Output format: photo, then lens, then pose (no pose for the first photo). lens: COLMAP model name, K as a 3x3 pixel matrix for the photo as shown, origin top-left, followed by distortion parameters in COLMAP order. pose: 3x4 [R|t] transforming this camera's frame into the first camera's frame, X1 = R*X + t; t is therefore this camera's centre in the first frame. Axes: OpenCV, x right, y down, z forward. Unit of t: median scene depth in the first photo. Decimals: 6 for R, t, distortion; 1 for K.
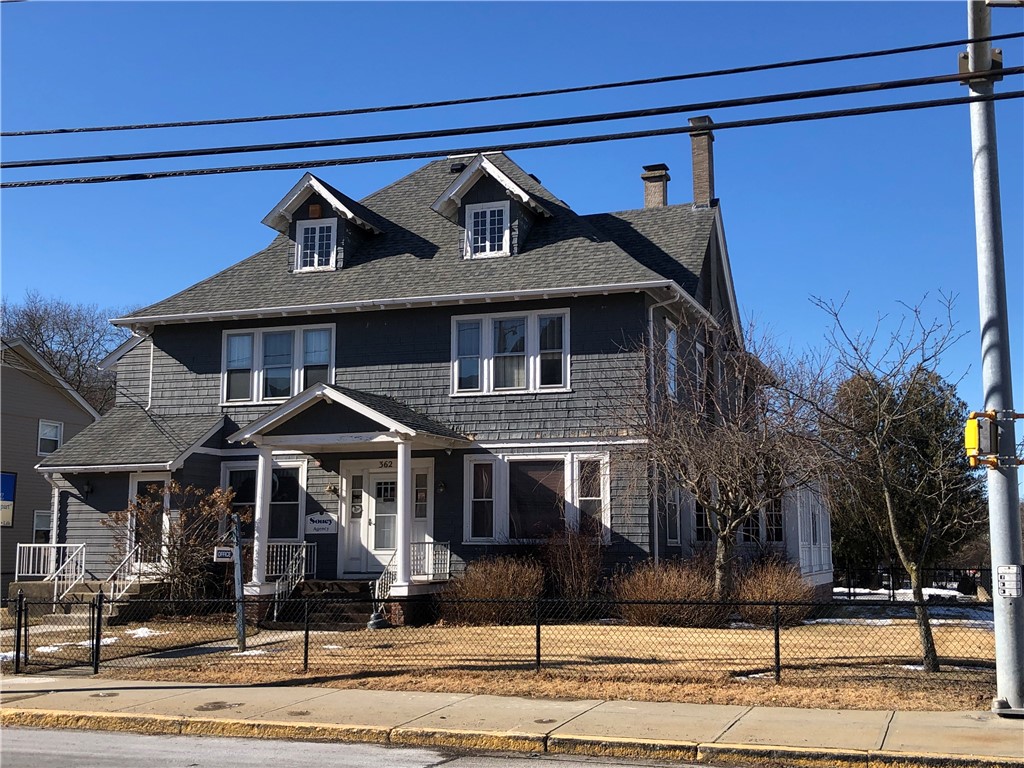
lens RADIAL K [[1192.0, 0, 512.0], [0, 1192.0, 384.0], [0, 0, 1]] dist [0.029459, -0.010268]
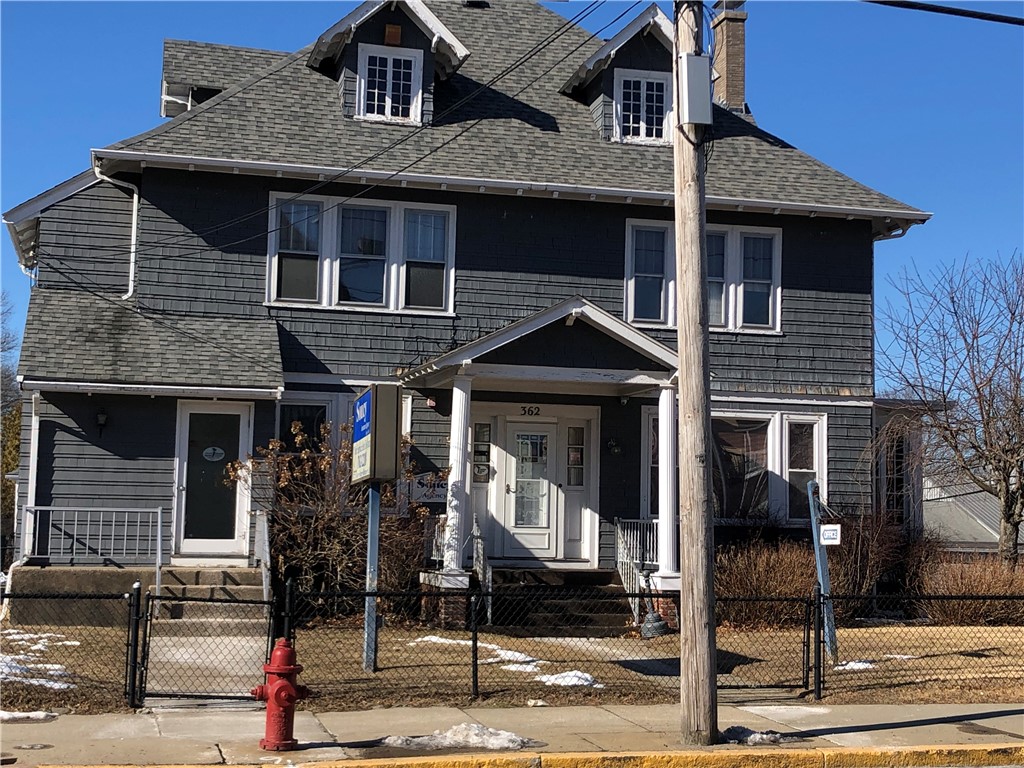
lens RADIAL K [[1631.8, 0, 512.0], [0, 1631.8, 384.0], [0, 0, 1]] dist [0.093886, -0.132147]
pose [[0.841344, 0.068270, 0.536172, -0.629812], [-0.095178, 0.995203, 0.022633, 0.028782], [-0.532055, -0.070073, 0.843805, 0.162259]]
